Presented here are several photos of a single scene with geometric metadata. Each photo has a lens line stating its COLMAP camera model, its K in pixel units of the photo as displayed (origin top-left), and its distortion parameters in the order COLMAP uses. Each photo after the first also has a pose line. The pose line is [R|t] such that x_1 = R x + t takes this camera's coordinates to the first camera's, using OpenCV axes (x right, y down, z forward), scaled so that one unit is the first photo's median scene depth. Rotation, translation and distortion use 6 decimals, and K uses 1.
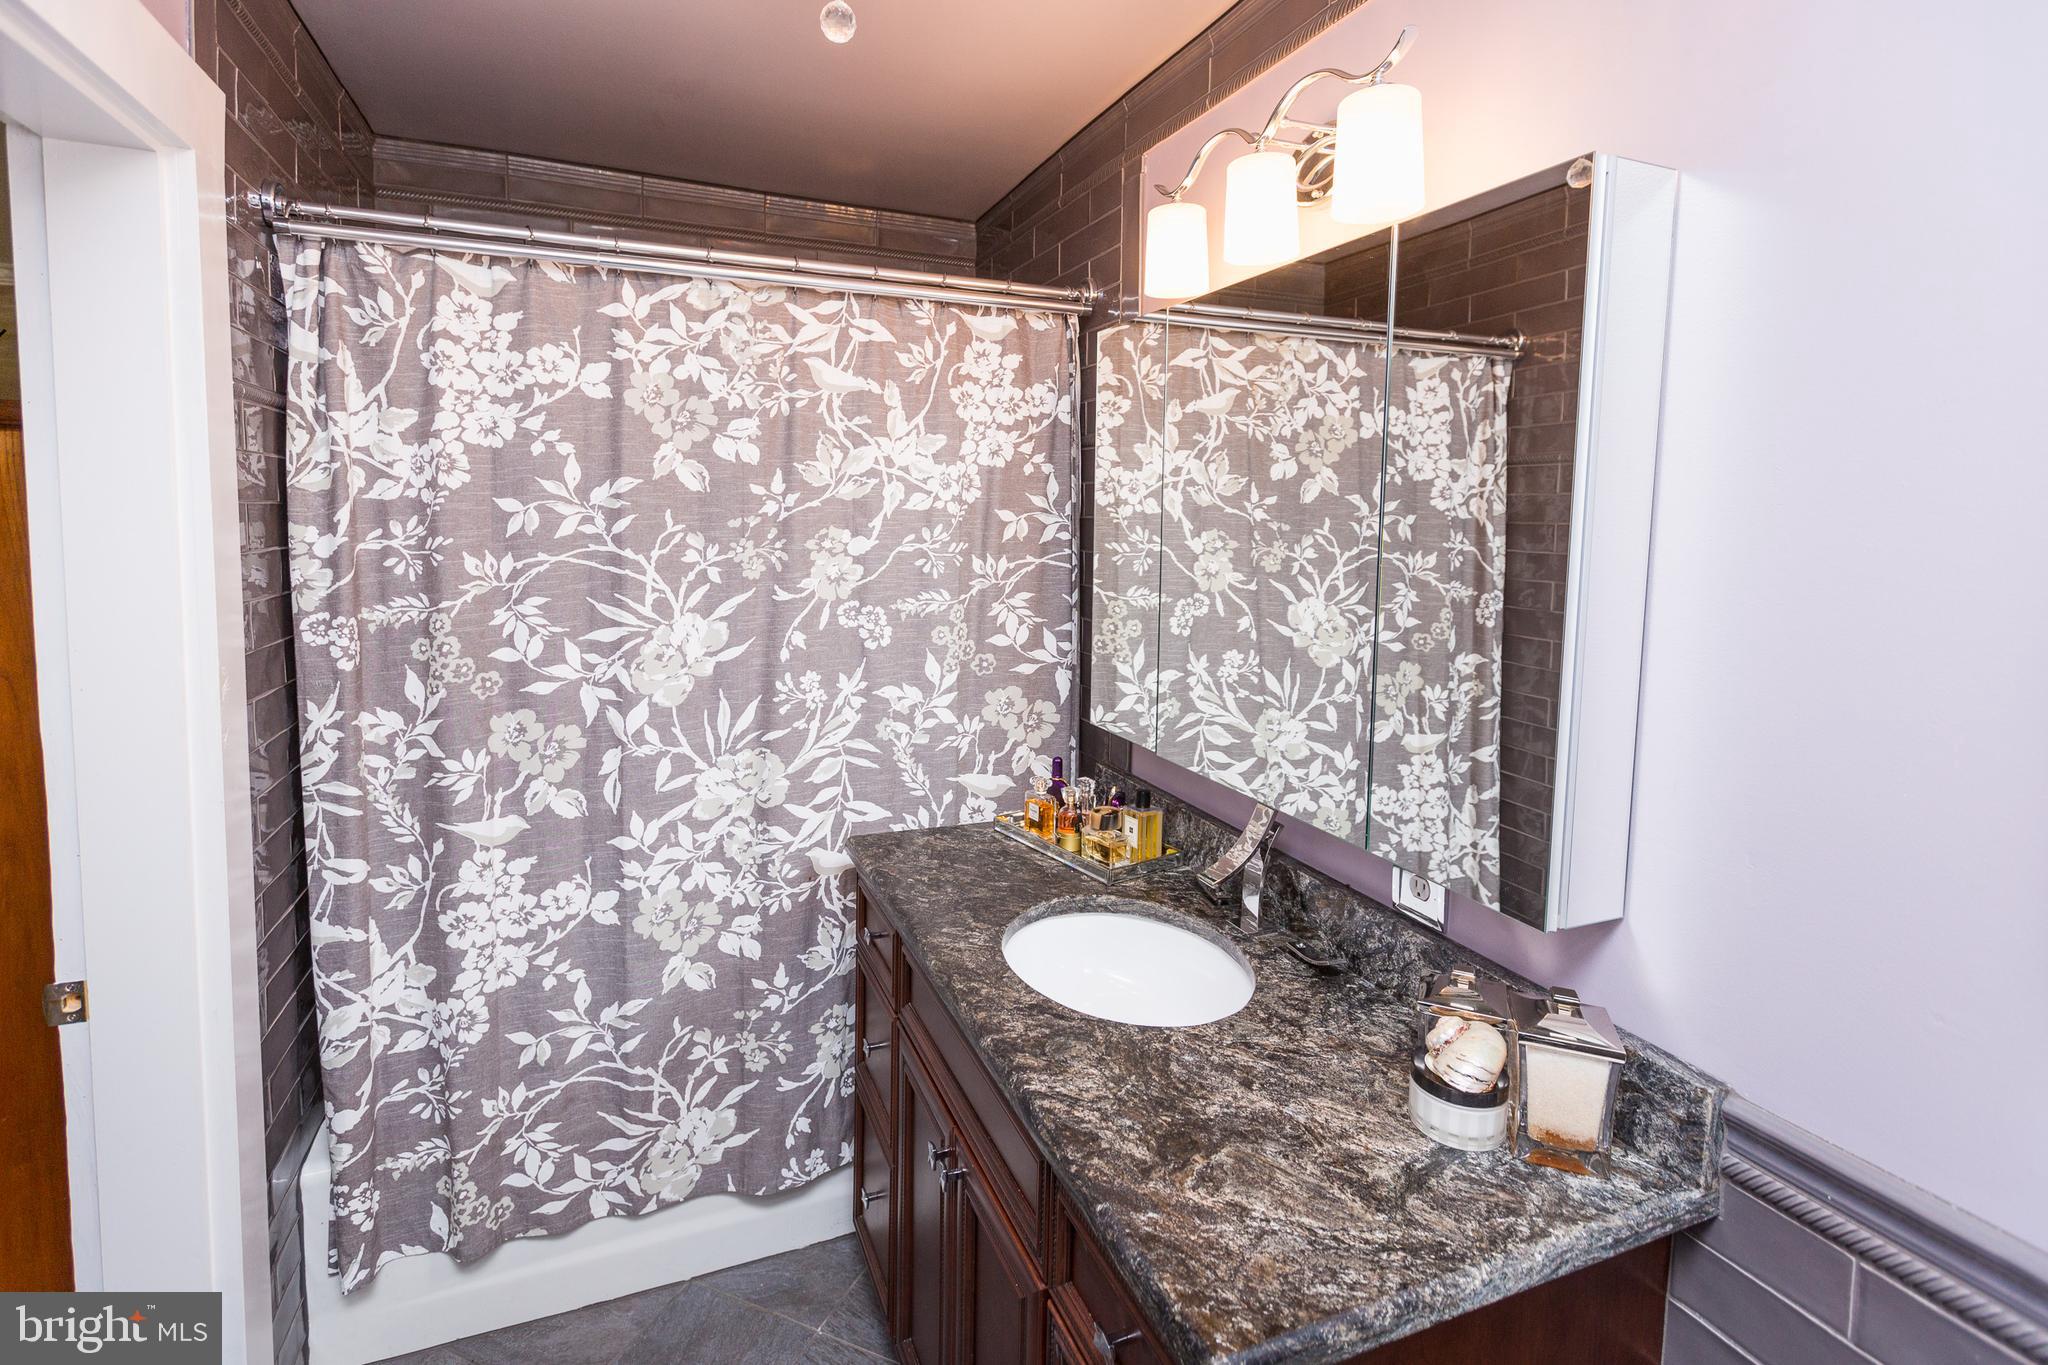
lens RADIAL K [[986.8, 0, 1022.7], [0, 986.8, 584.1], [0, 0, 1]] dist [0.002232, 0.000543]
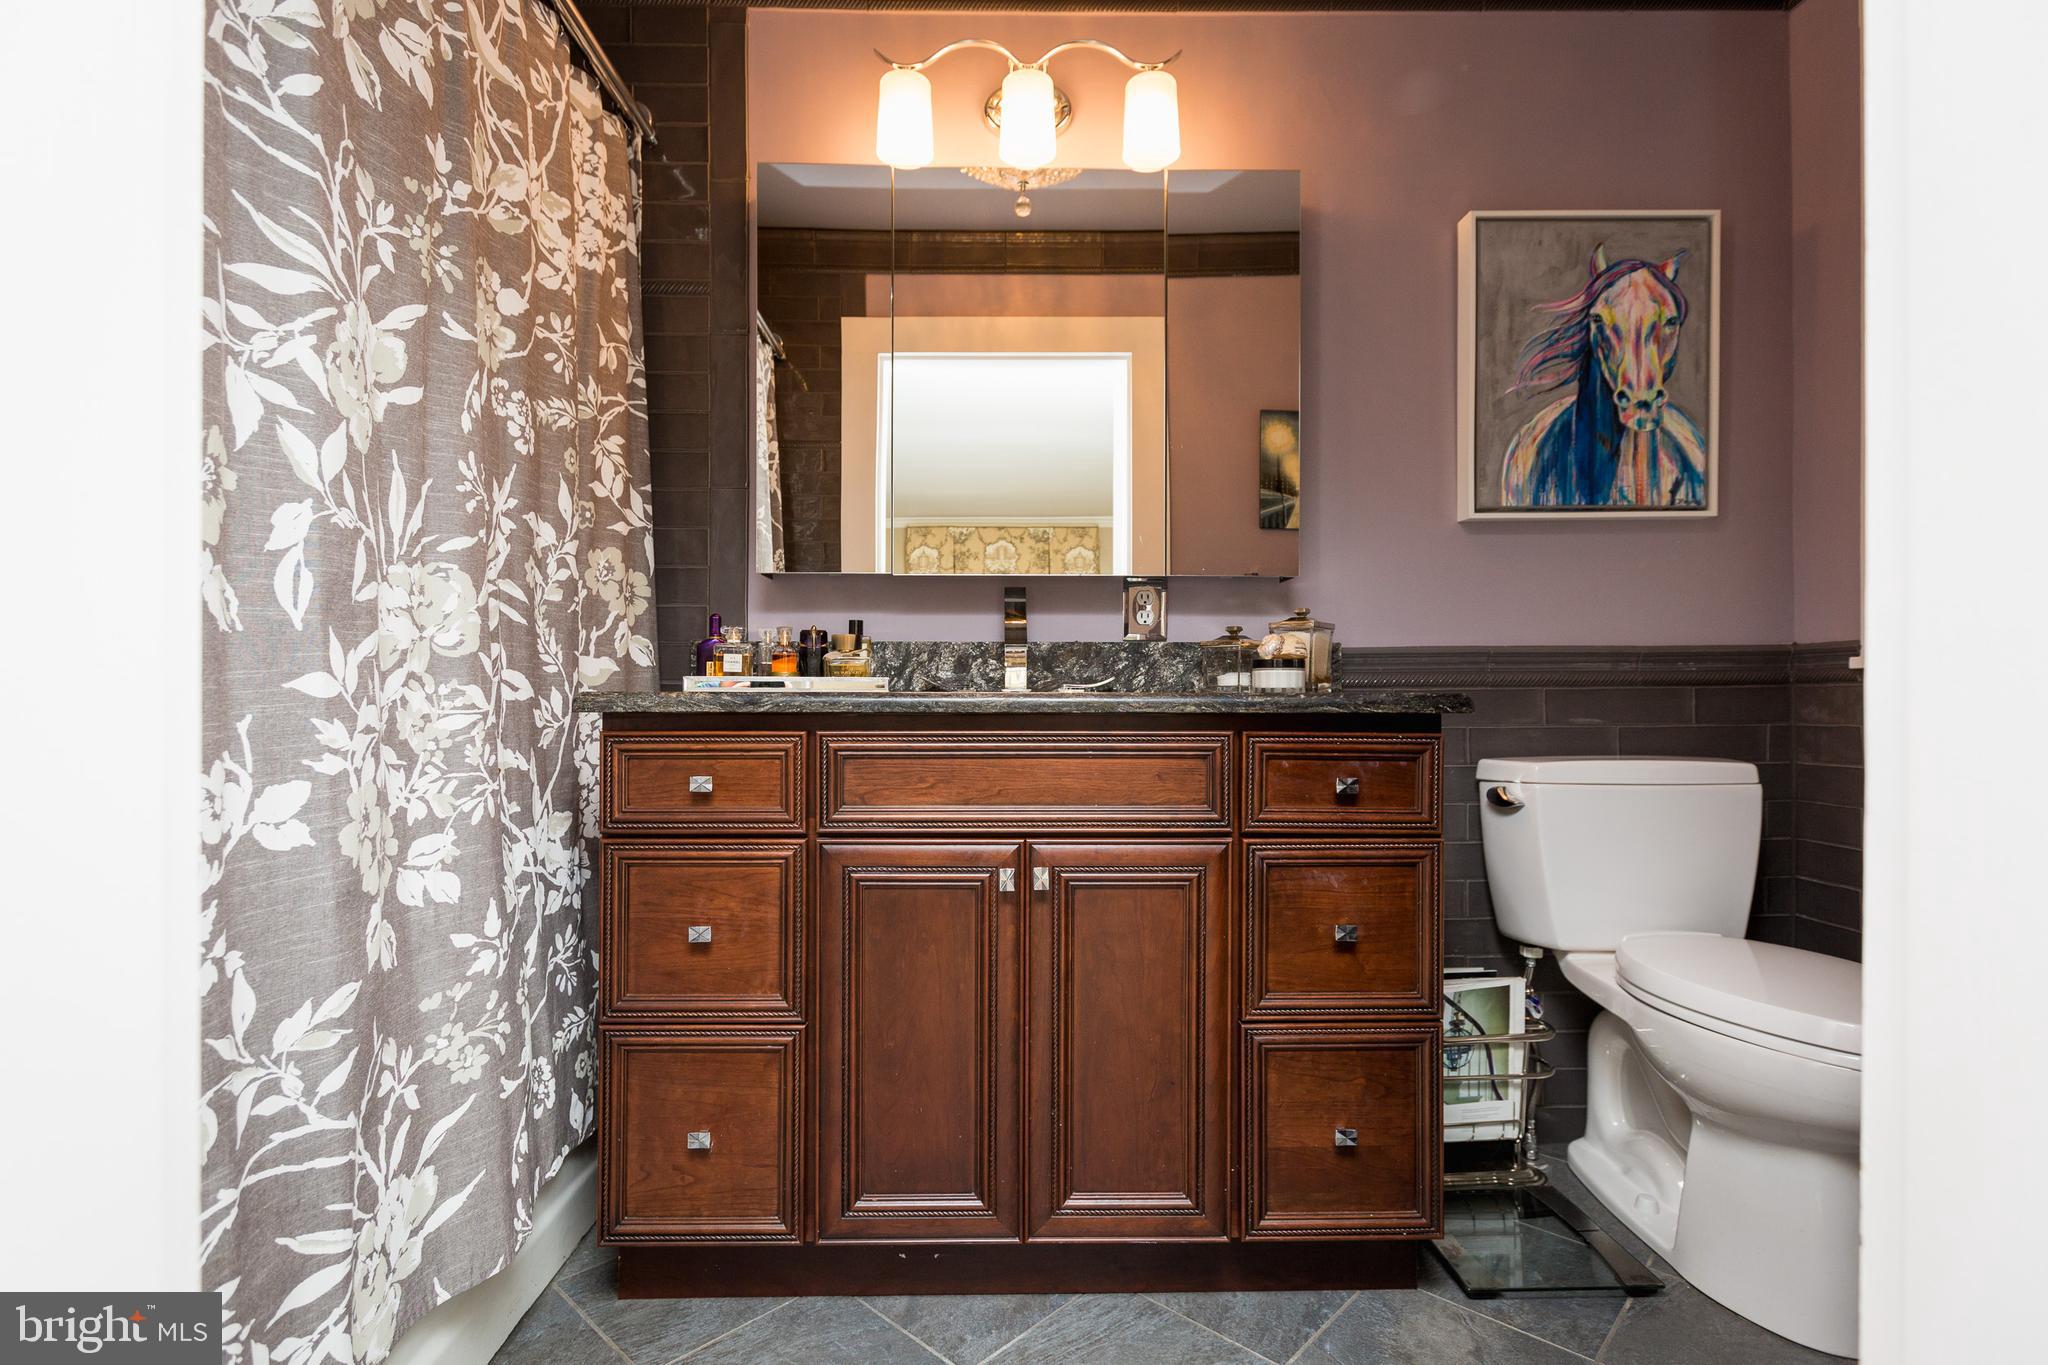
lens RADIAL K [[970.1, 0, 1024.0], [0, 970.1, 682.5], [0, 0, 1]] dist [0.000990, 0.000339]
pose [[0.375669, -0.018707, 0.926565, -0.700128], [0.078993, 0.996804, -0.011902, 0.279592], [-0.923381, 0.077663, 0.375946, 0.432414]]
